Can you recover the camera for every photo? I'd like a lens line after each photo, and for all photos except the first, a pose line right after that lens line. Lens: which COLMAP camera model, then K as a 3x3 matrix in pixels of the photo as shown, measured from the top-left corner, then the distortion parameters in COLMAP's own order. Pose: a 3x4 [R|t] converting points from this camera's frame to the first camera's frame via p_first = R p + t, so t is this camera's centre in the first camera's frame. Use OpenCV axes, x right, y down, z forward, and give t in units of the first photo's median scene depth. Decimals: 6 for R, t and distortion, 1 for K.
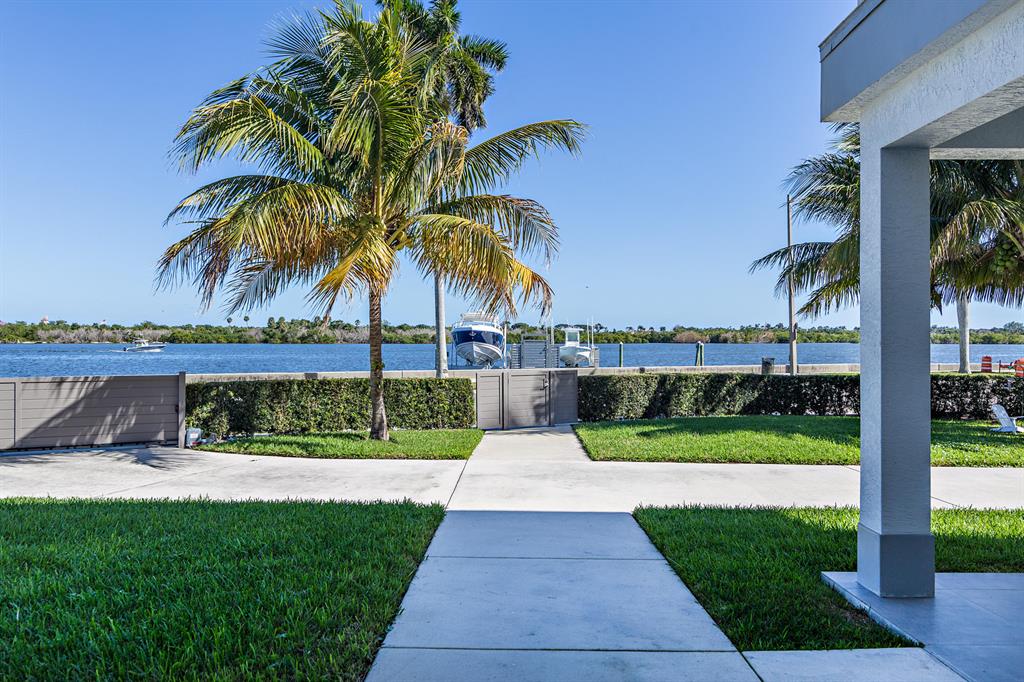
lens RADIAL K [[797.8, 0, 511.0], [0, 797.8, 337.1], [0, 0, 1]] dist [-0.003725, -0.001005]
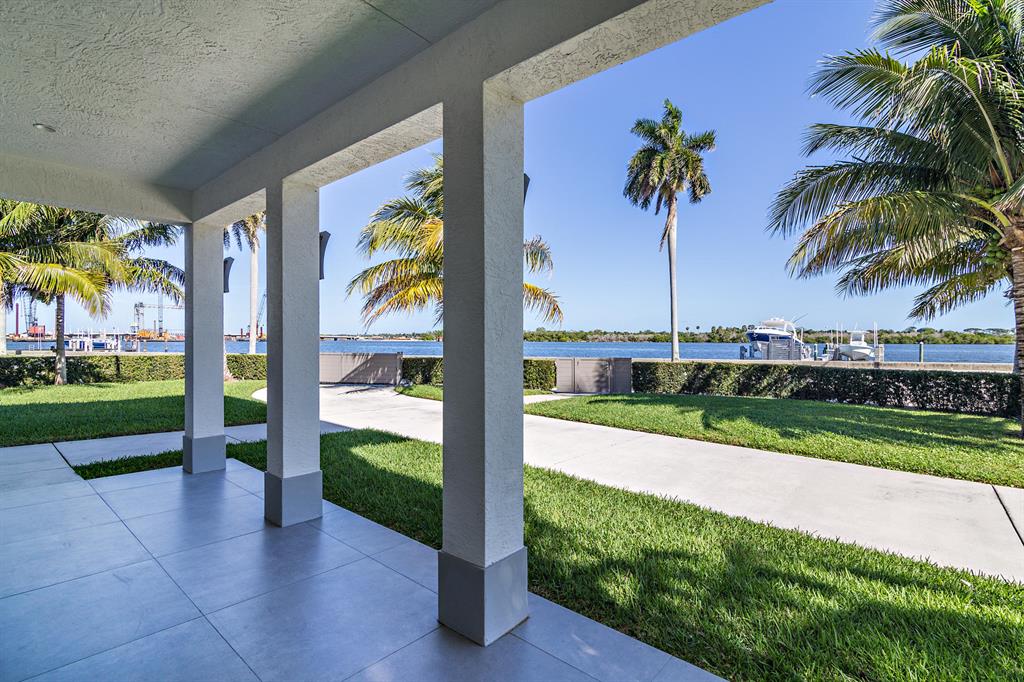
lens RADIAL K [[475.7, 0, 513.7], [0, 475.7, 347.4], [0, 0, 1]] dist [0.001050, 0.001963]
pose [[0.760632, 0.013069, -0.649052, 0.168866], [-0.001251, 0.999825, 0.018666, 0.001740], [0.649182, -0.013386, 0.760515, 0.063757]]
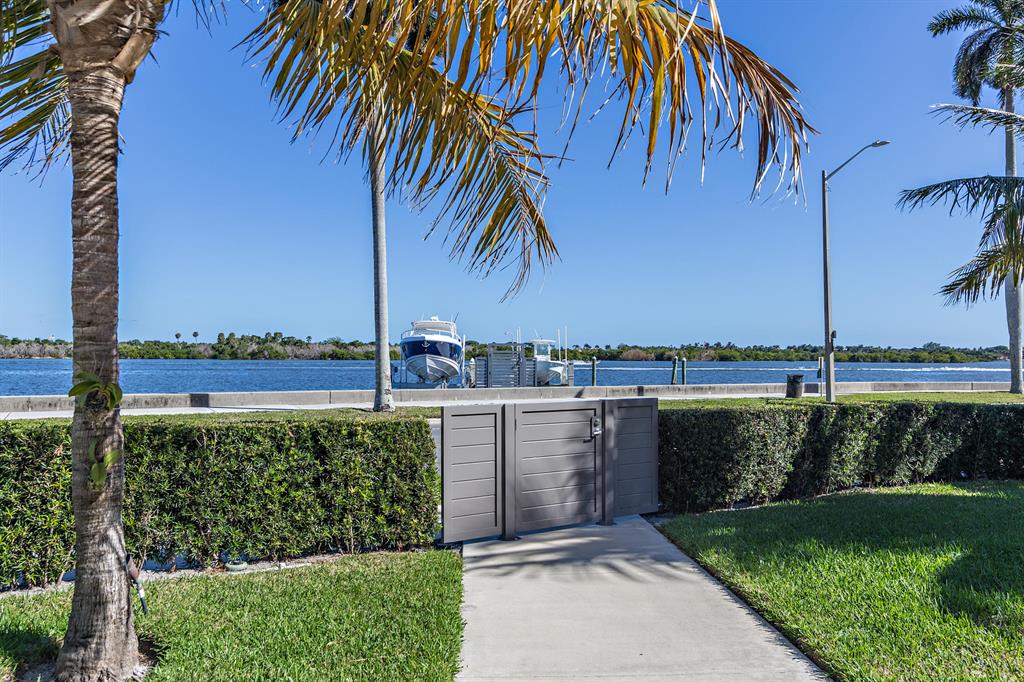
lens RADIAL K [[768.8, 0, 510.1], [0, 768.8, 343.2], [0, 0, 1]] dist [0.000771, 0.002827]
pose [[0.997981, 0.005216, 0.063295, -0.010812], [-0.004272, 0.999878, -0.015047, 0.005684], [-0.063366, 0.014746, 0.997881, 0.192341]]
